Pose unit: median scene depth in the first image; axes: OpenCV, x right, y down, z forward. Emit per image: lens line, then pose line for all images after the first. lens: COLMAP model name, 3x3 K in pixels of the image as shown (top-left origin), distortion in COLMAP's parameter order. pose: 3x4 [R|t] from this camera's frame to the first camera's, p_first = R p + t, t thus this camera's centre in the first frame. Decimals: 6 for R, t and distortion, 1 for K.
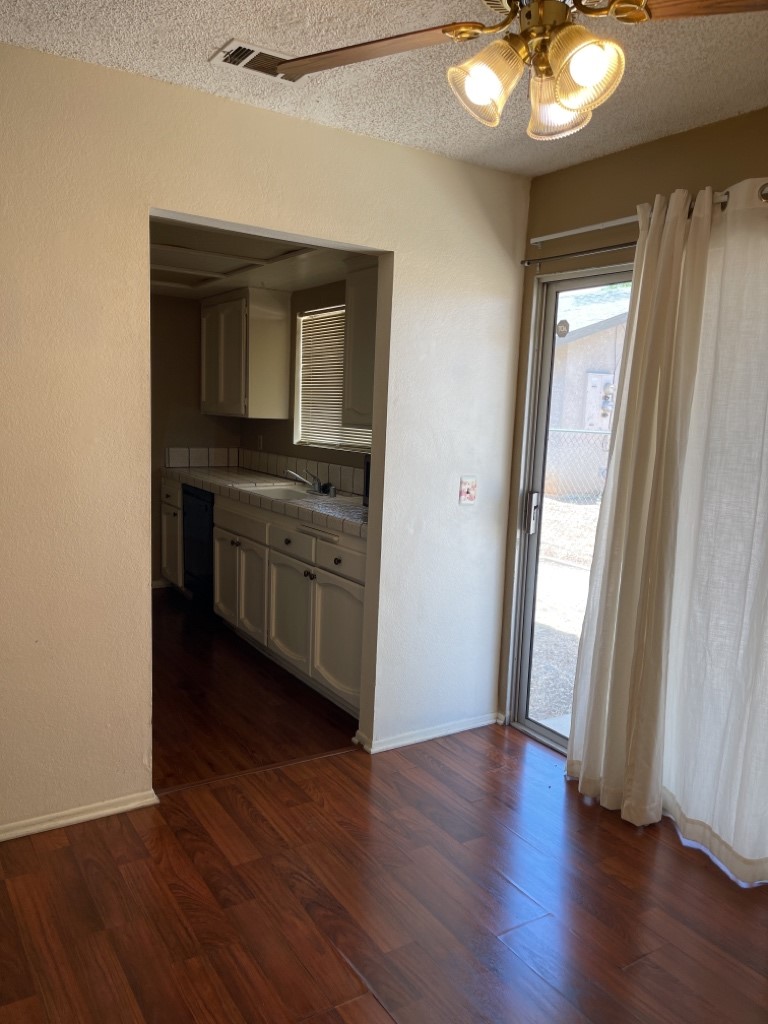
lens RADIAL K [[766.8, 0, 385.2], [0, 766.8, 519.1], [0, 0, 1]] dist [0.077328, -0.103967]
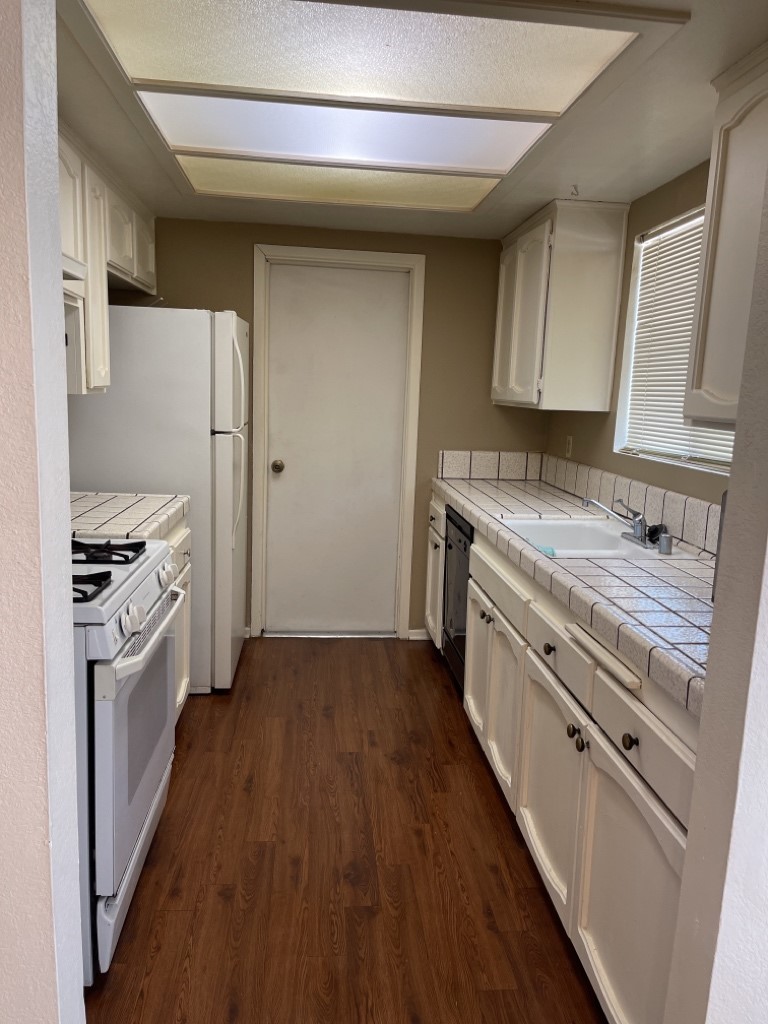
lens RADIAL K [[771.1, 0, 384.0], [0, 771.1, 512.0], [0, 0, 1]] dist [0.075516, -0.099327]
pose [[0.888463, 0.067878, -0.453901, 0.003278], [-0.068128, 0.997551, 0.015825, -0.047515], [0.453864, 0.016863, 0.890912, 0.366220]]
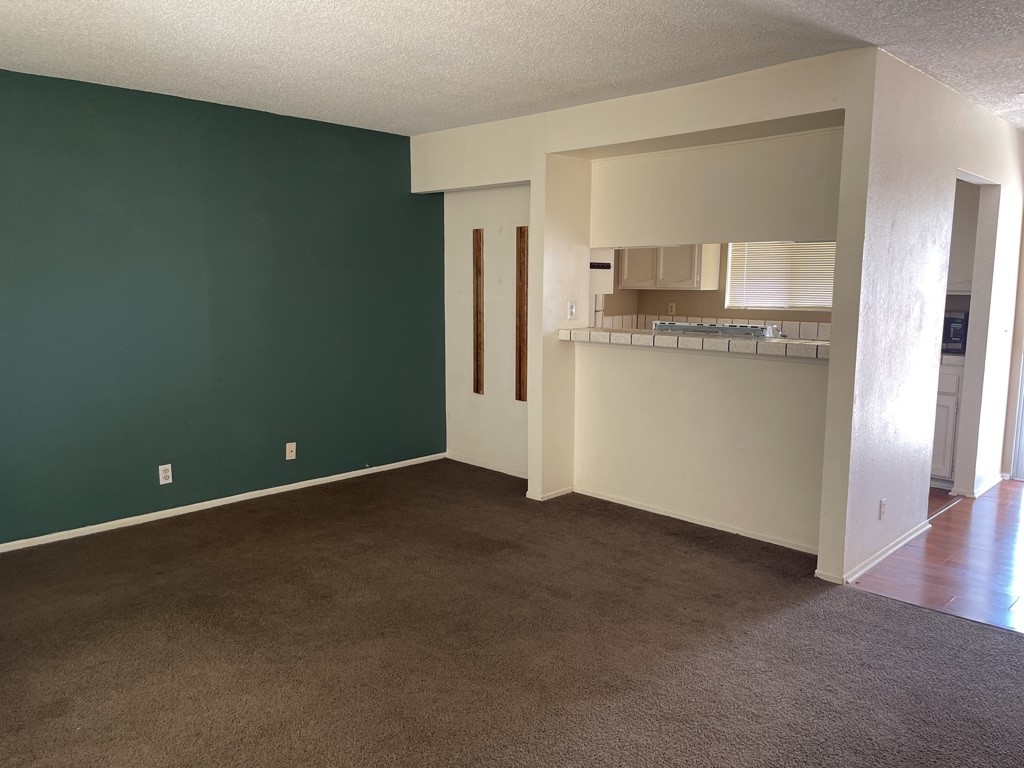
lens RADIAL K [[766.8, 0, 506.6], [0, 766.8, 380.7], [0, 0, 1]] dist [0.077328, -0.103967]
pose [[0.975181, -0.064798, 0.211713, -0.788966], [0.065130, 0.997862, 0.005411, -0.005283], [-0.211611, 0.008512, 0.977317, -0.219791]]
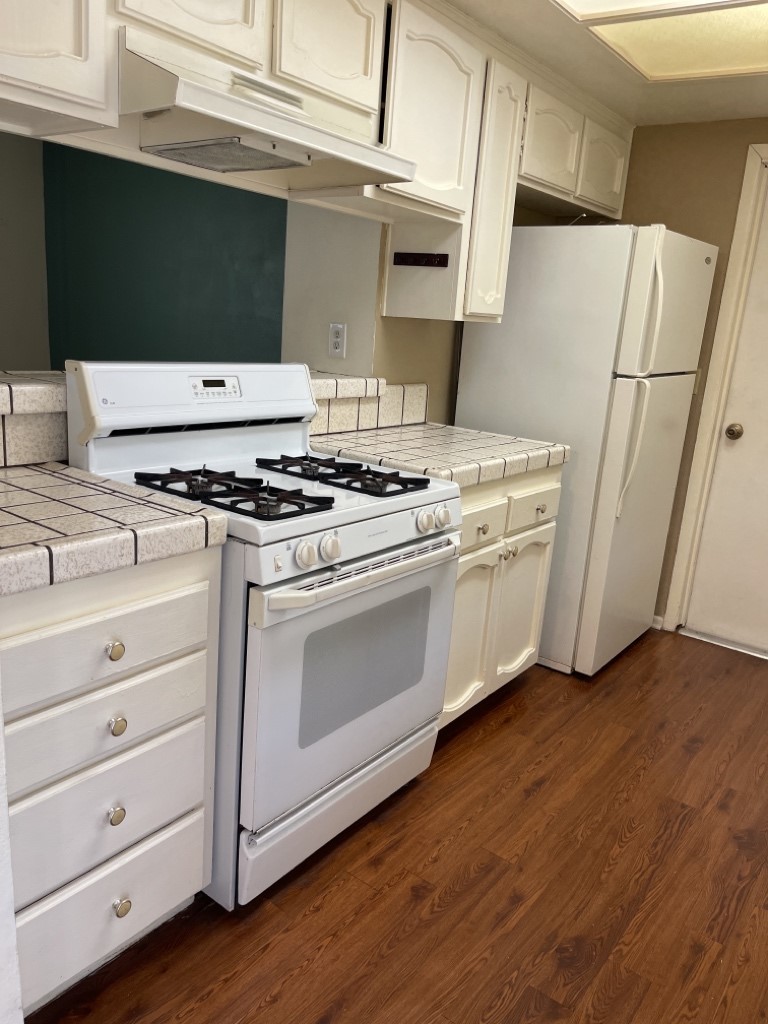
lens RADIAL K [[766.8, 0, 385.2], [0, 766.8, 519.1], [0, 0, 1]] dist [0.077328, -0.103967]
pose [[0.352600, 0.222030, -0.909052, 0.035362], [-0.188943, 0.968328, 0.163221, -0.054428], [0.916501, 0.114207, 0.383383, 0.530976]]
